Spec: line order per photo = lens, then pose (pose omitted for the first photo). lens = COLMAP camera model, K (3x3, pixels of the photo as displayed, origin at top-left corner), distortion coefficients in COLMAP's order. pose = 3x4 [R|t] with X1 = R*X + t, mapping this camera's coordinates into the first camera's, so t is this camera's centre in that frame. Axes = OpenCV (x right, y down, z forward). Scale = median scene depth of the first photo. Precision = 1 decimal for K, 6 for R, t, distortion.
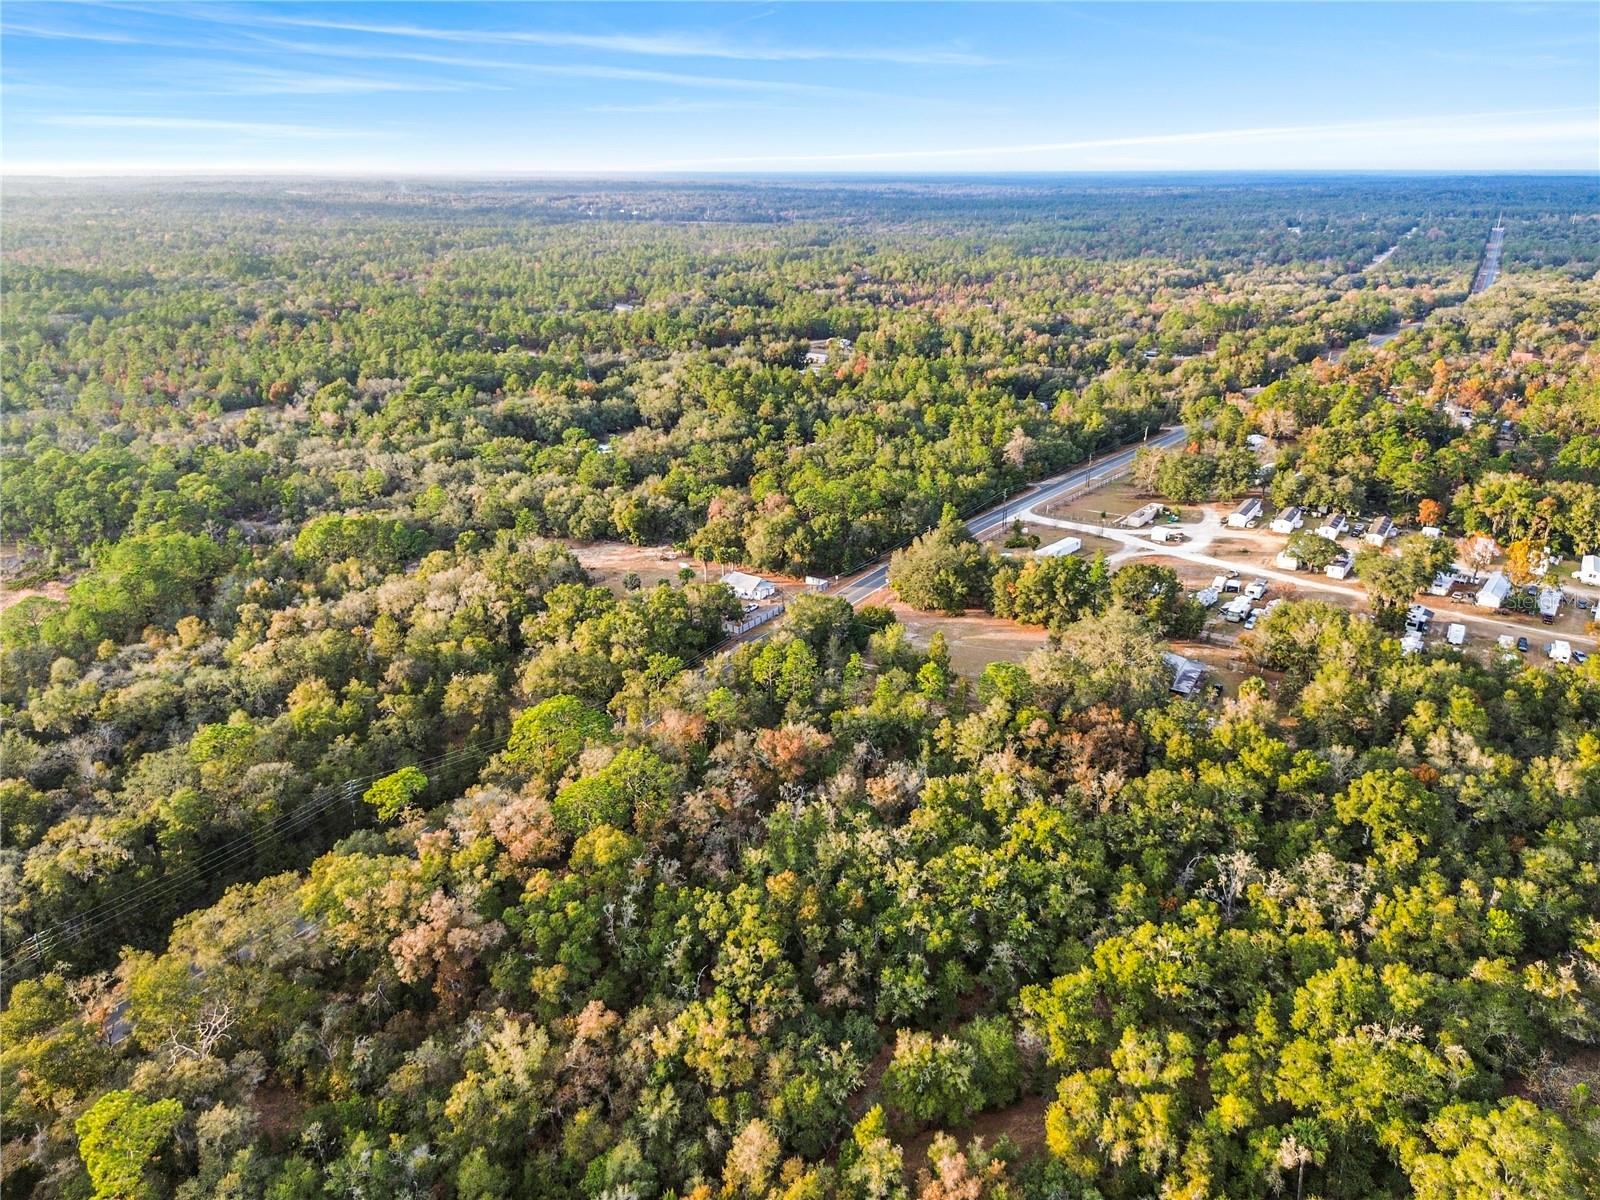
lens RADIAL K [[1138.8, 0, 800.0], [0, 1138.8, 600.0], [0, 0, 1]] dist [0.065739, -0.061248]
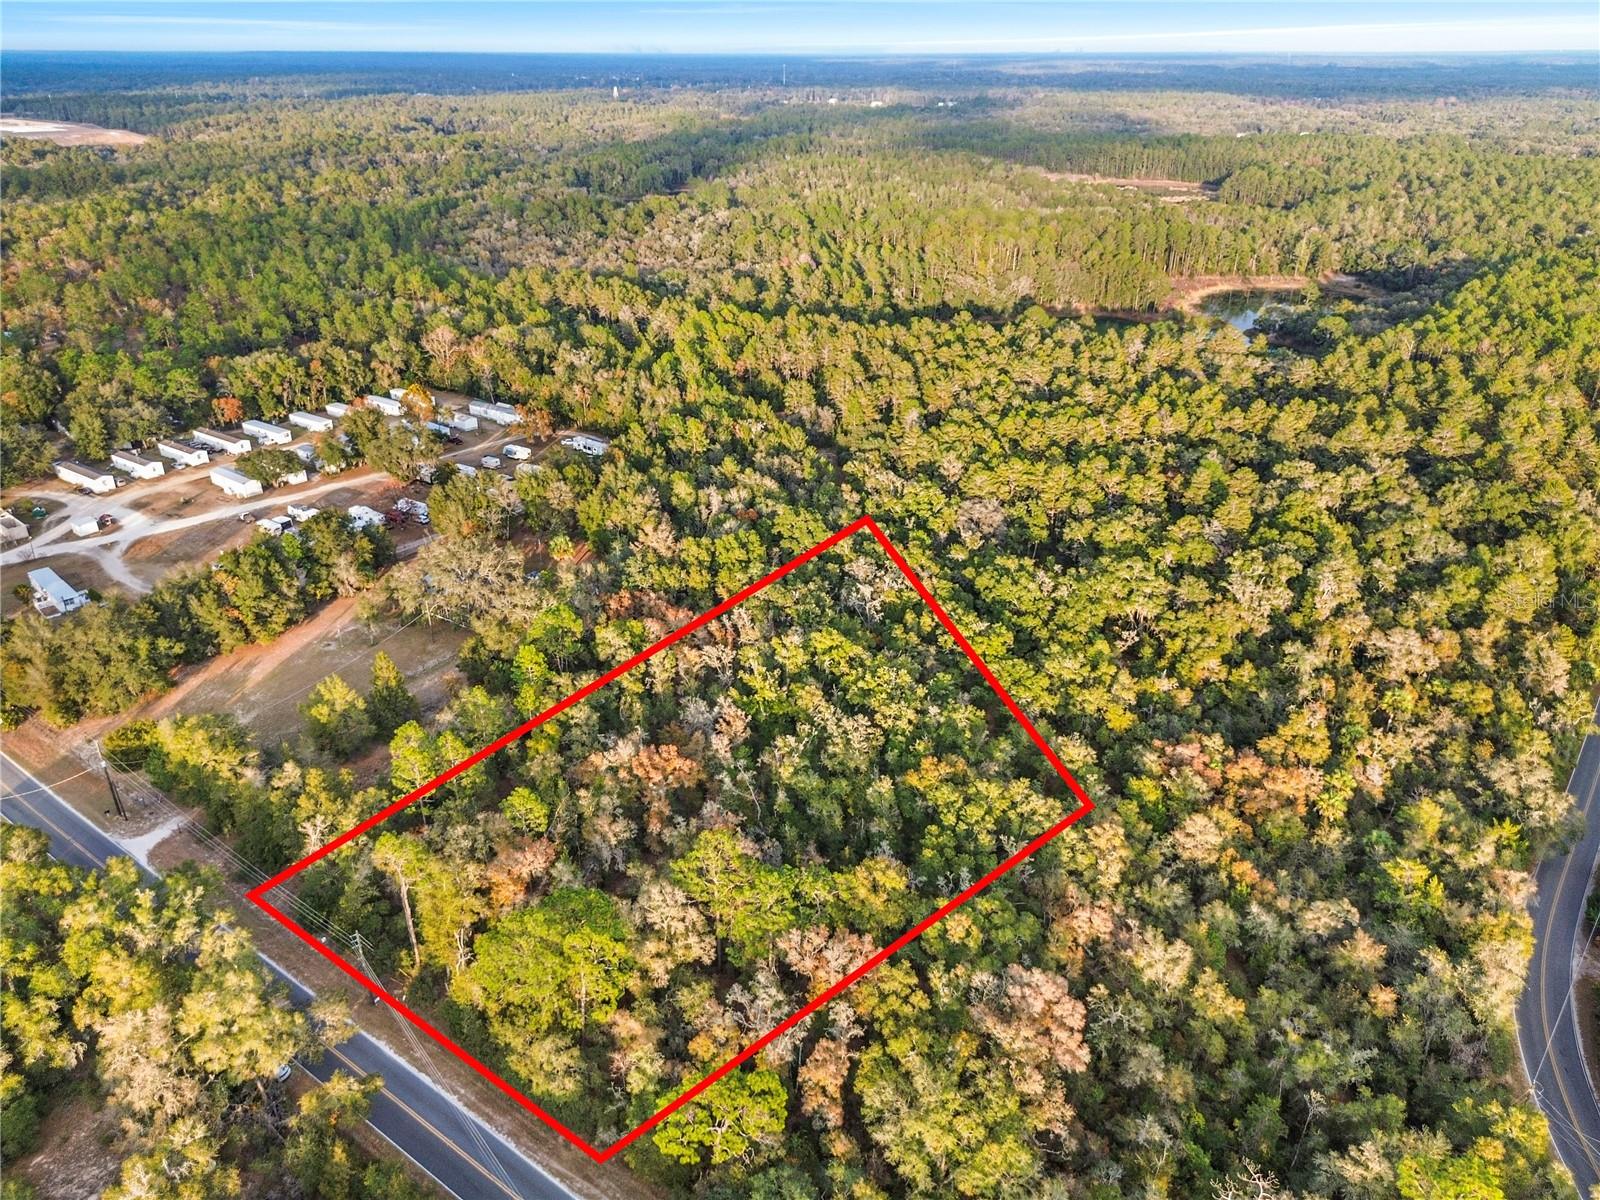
lens RADIAL K [[1138.8, 0, 800.0], [0, 1138.8, 600.0], [0, 0, 1]] dist [0.065739, -0.061248]
pose [[0.058240, -0.435745, 0.898184, -0.441451], [0.353894, 0.850293, 0.389564, -0.165768], [-0.933470, 0.295174, 0.203729, 0.420107]]
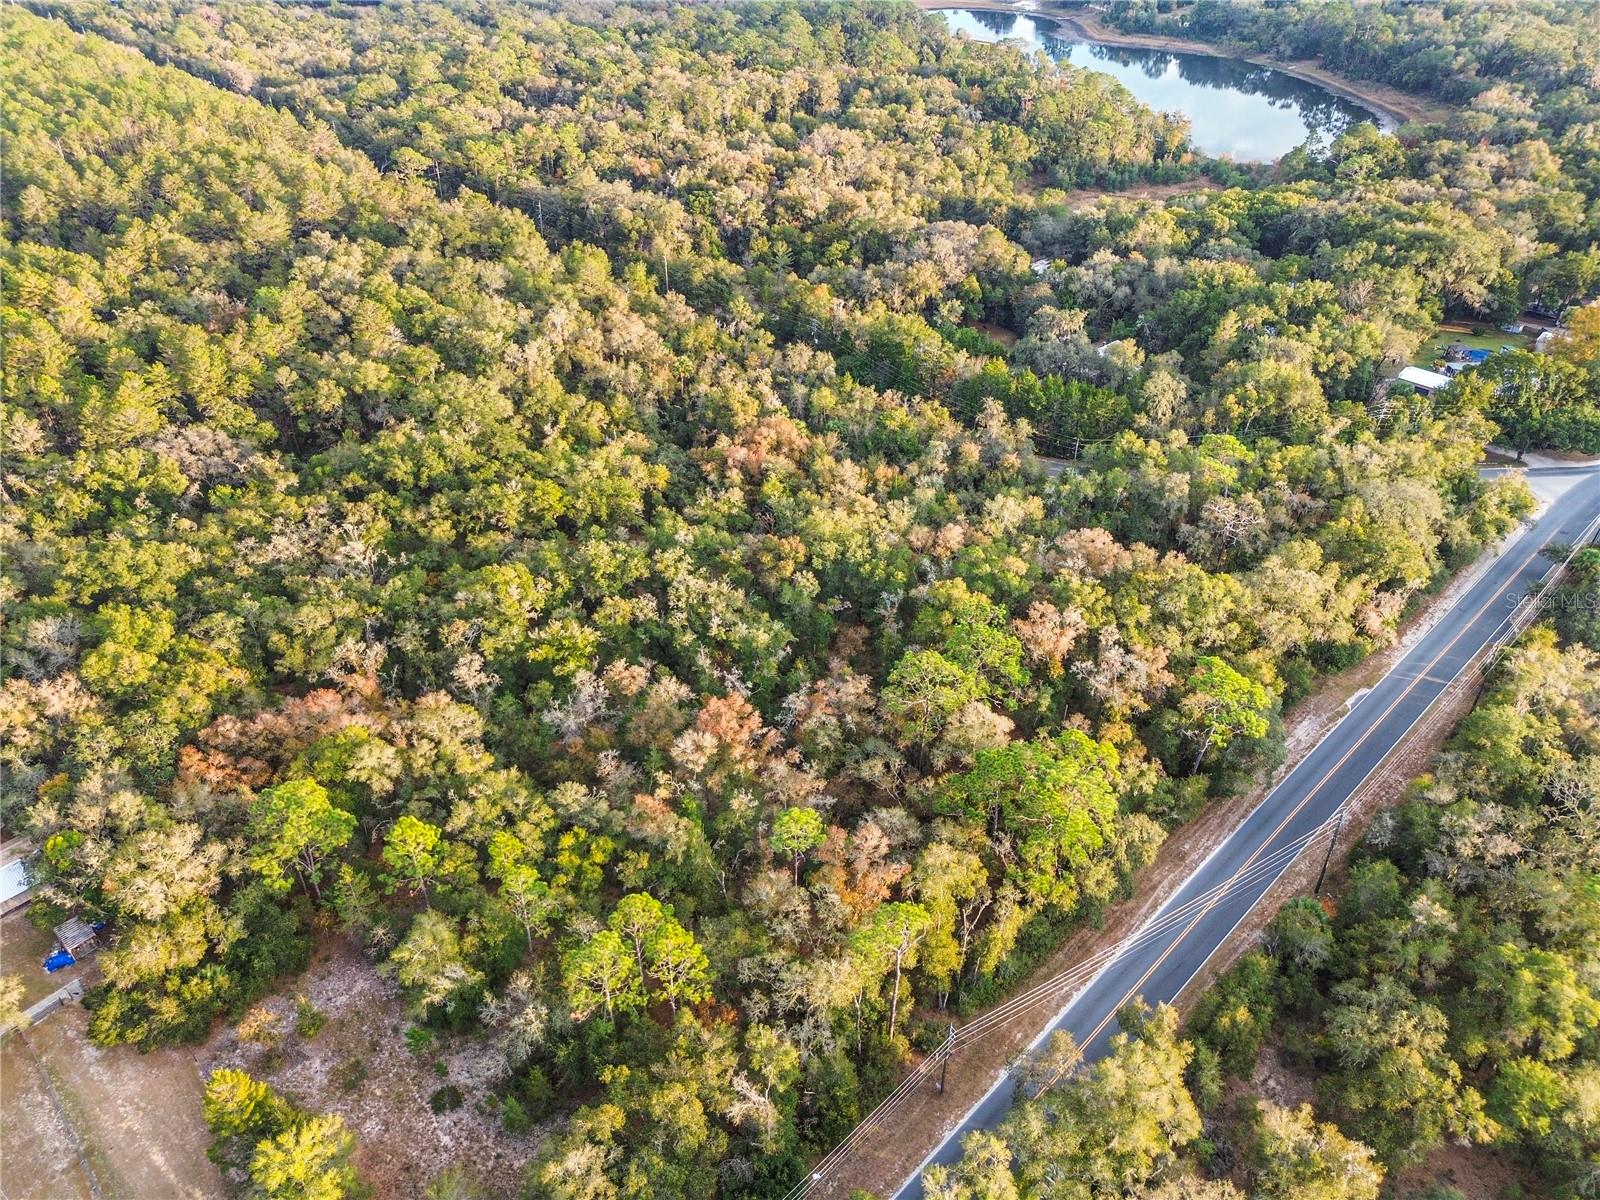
lens RADIAL K [[1138.8, 0, 800.0], [0, 1138.8, 600.0], [0, 0, 1]] dist [0.065739, -0.061248]
pose [[-0.979024, -0.122584, 0.162740, -0.103296], [0.065977, 0.564965, 0.822473, -0.301714], [-0.192765, 0.815958, -0.545027, 0.801236]]
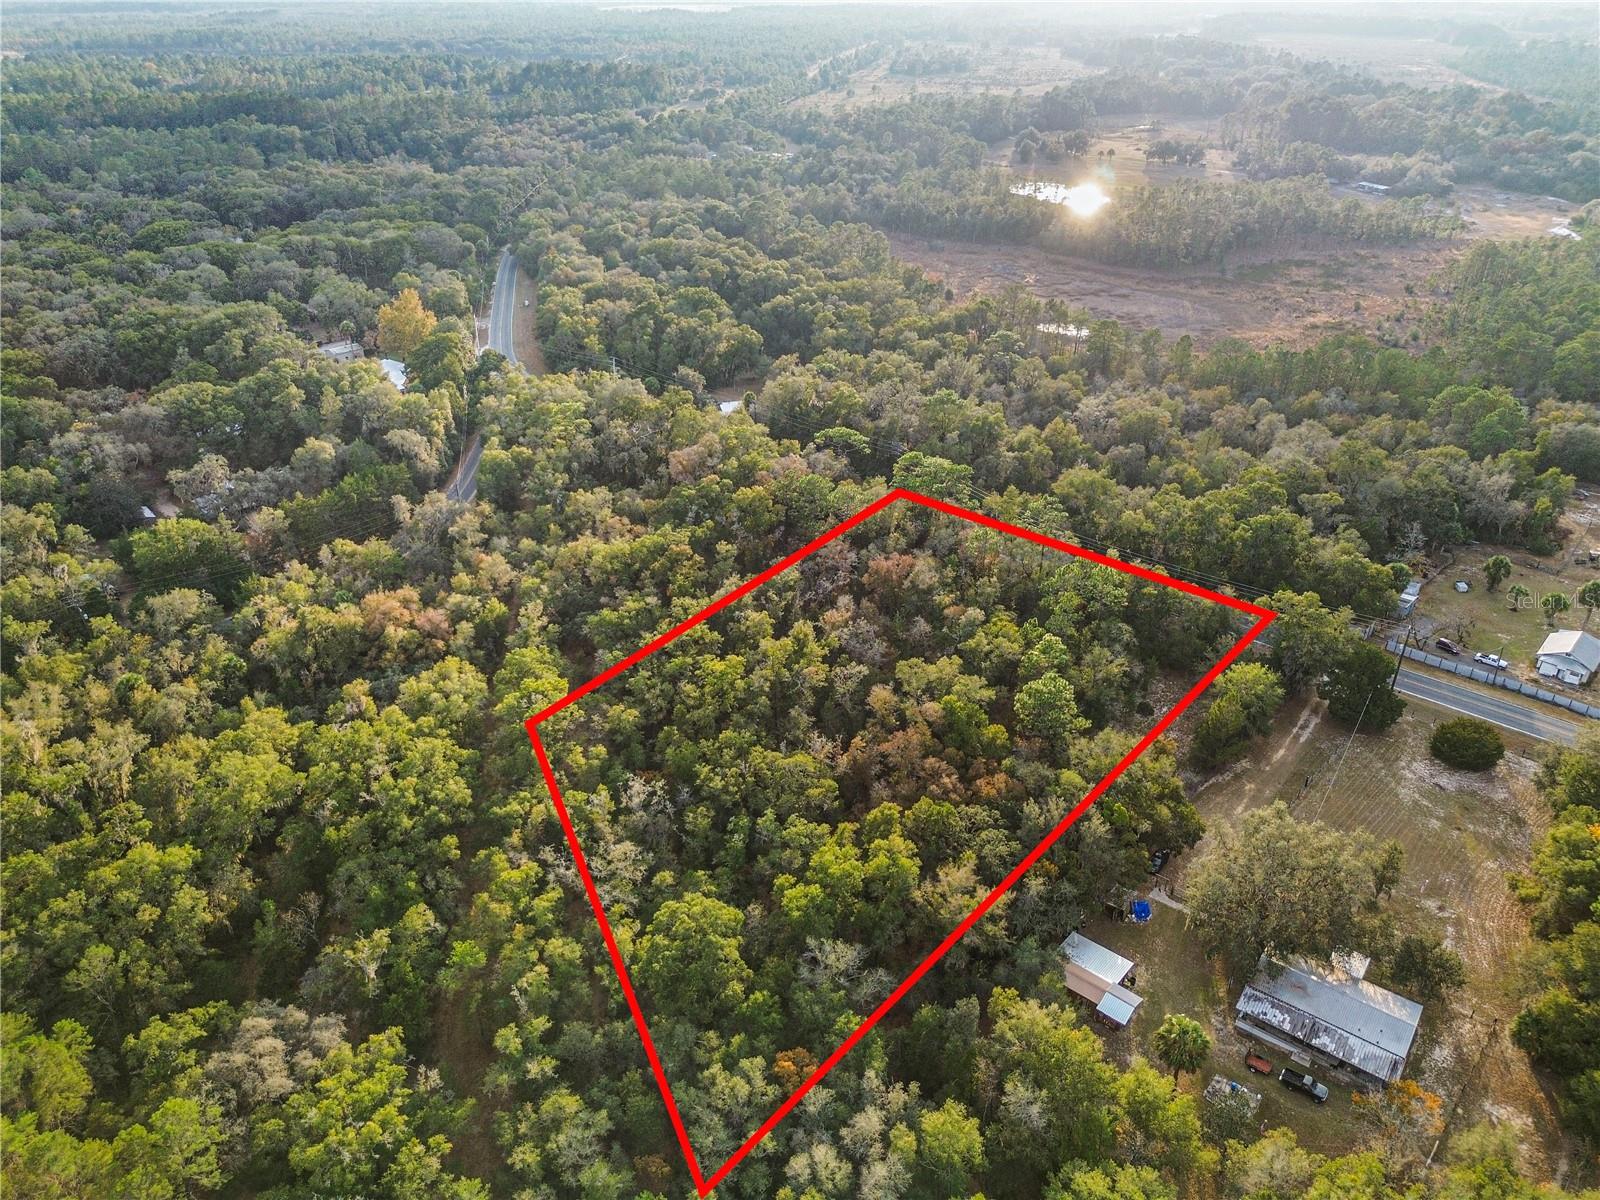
lens RADIAL K [[1138.8, 0, 800.0], [0, 1138.8, 600.0], [0, 0, 1]] dist [0.065739, -0.061248]
pose [[-0.146679, 0.477682, -0.866202, 0.558906], [-0.352828, 0.792810, 0.496956, -0.208631], [0.924120, 0.378513, 0.052250, 0.535071]]
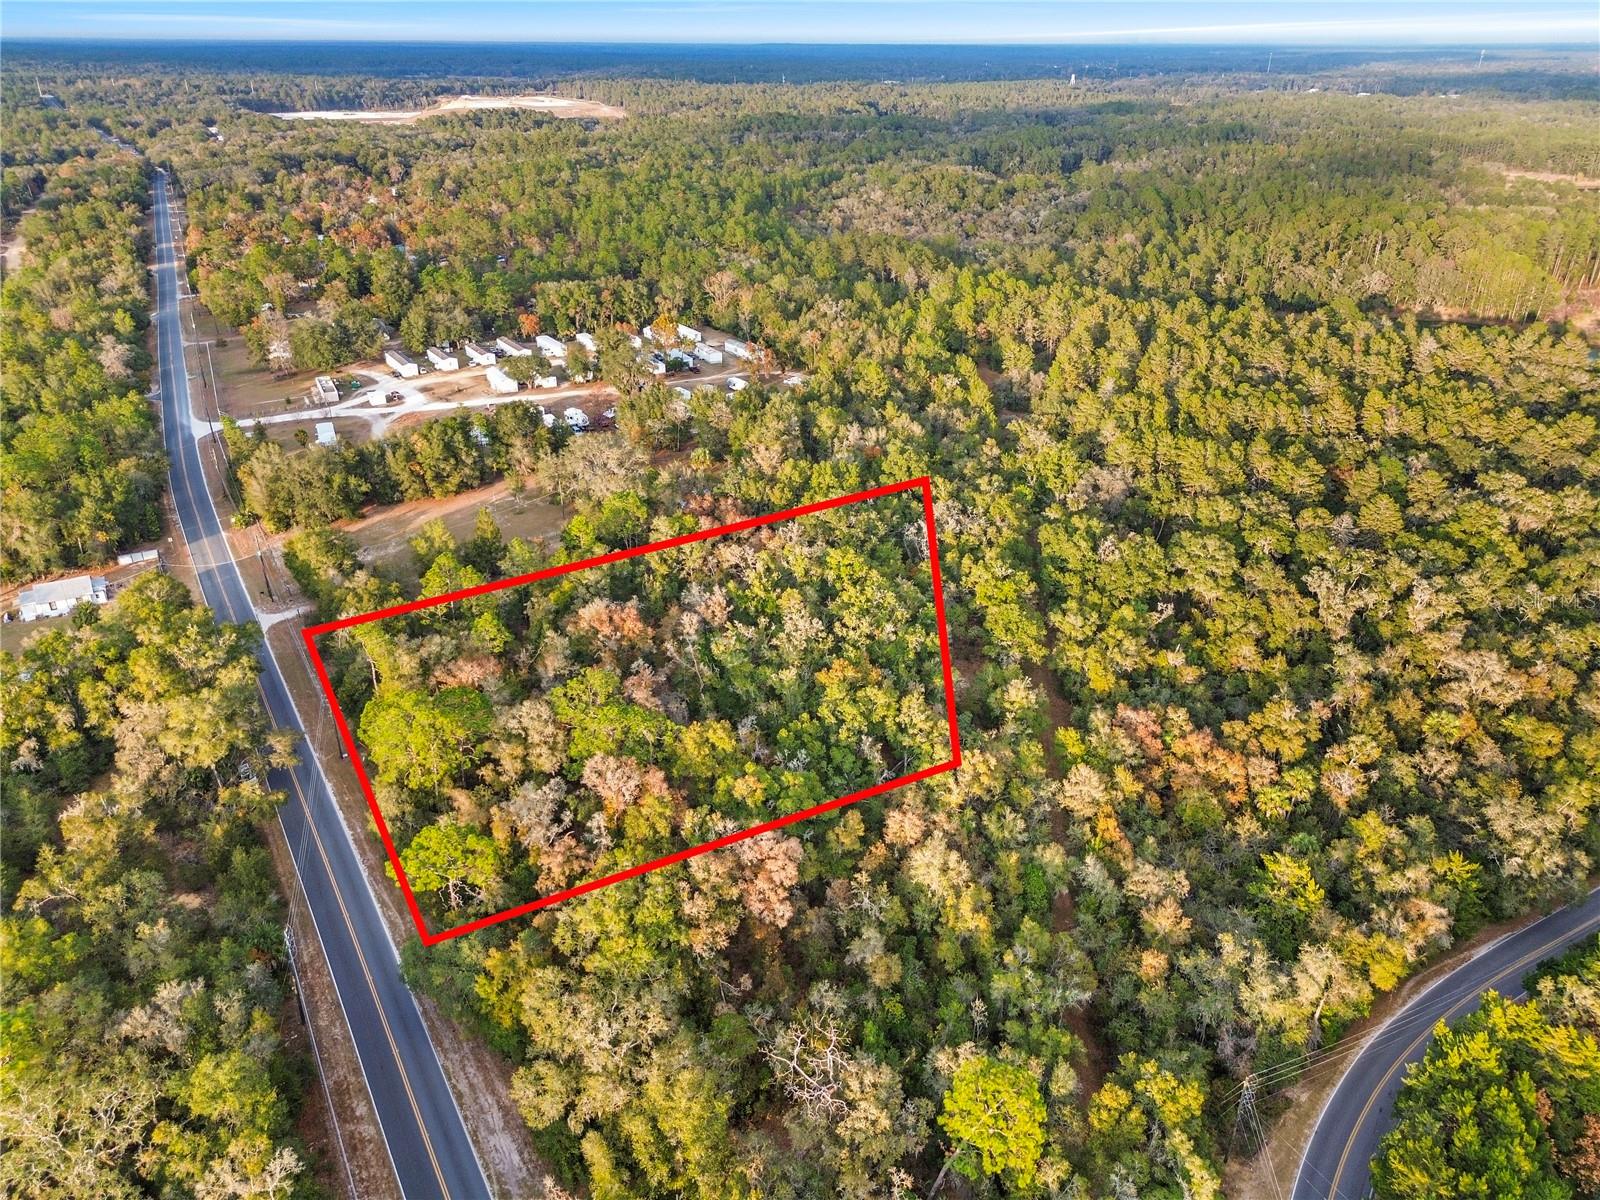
lens RADIAL K [[1138.8, 0, 800.0], [0, 1138.8, 600.0], [0, 0, 1]] dist [0.065739, -0.061248]
pose [[0.426540, -0.398606, 0.811897, -0.440388], [0.318145, 0.906408, 0.277865, -0.064632], [-0.846668, 0.139780, 0.513434, 0.226460]]
